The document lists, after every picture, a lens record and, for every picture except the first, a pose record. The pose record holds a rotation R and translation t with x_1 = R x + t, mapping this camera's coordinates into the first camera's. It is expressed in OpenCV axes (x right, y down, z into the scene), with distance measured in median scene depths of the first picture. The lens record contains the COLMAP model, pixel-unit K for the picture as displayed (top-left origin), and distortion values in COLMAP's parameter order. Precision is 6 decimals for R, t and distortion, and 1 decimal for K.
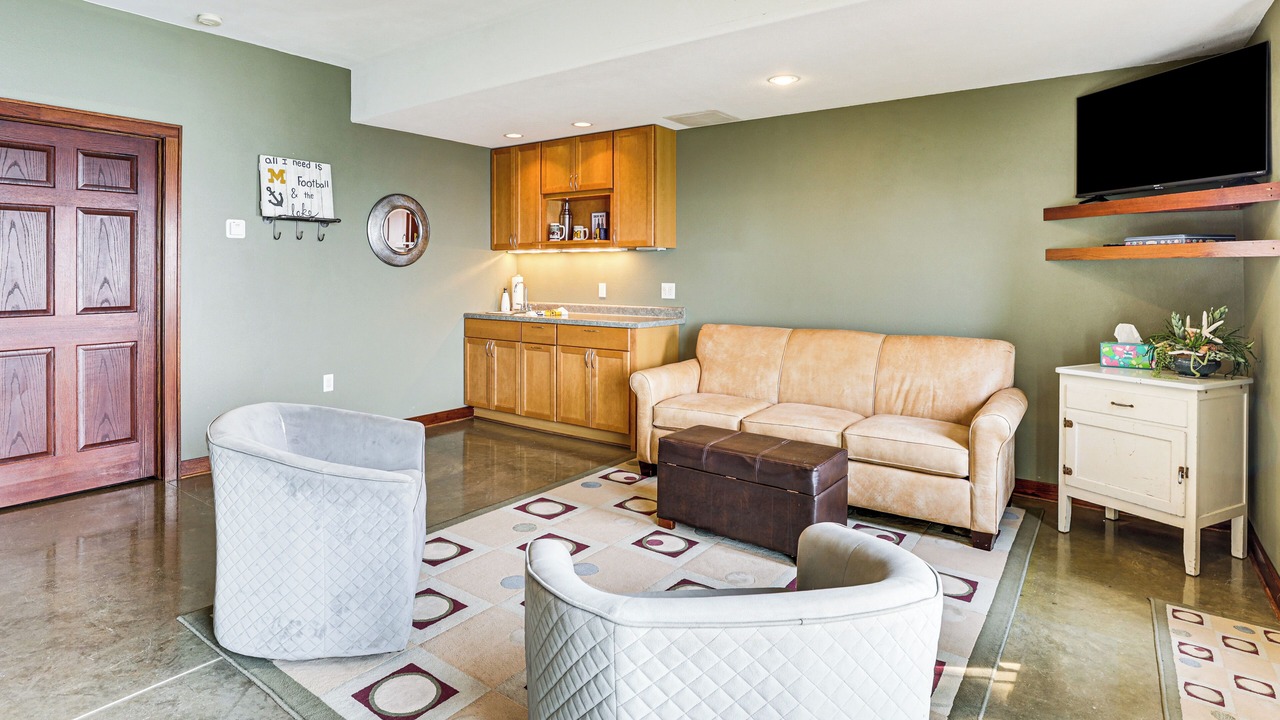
lens RADIAL K [[689.1, 0, 640.0], [0, 689.1, 360.0], [0, 0, 1]] dist [0.000916, 0.000802]
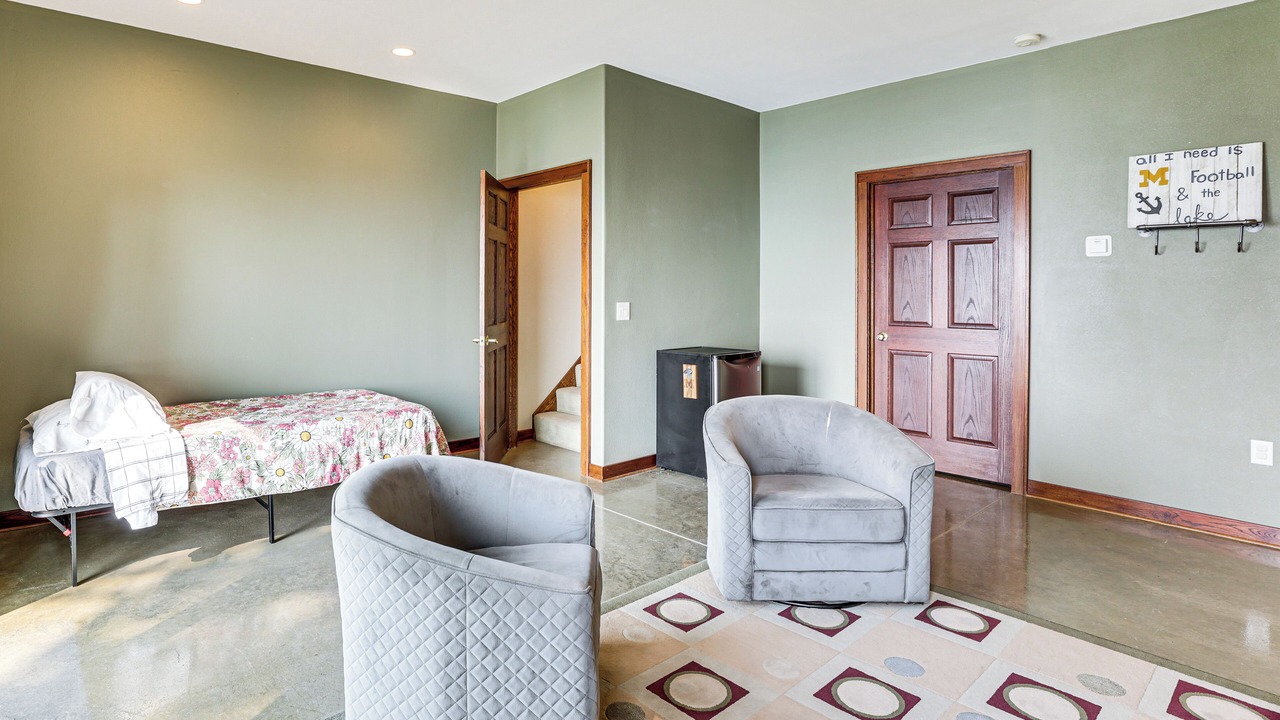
lens RADIAL K [[689.1, 0, 640.0], [0, 689.1, 360.0], [0, 0, 1]] dist [0.000916, 0.000802]
pose [[-0.187962, 0.098878, -0.977186, 0.411120], [-0.129370, 0.983759, 0.124428, -0.077935], [0.973619, 0.149806, -0.172117, 0.587842]]
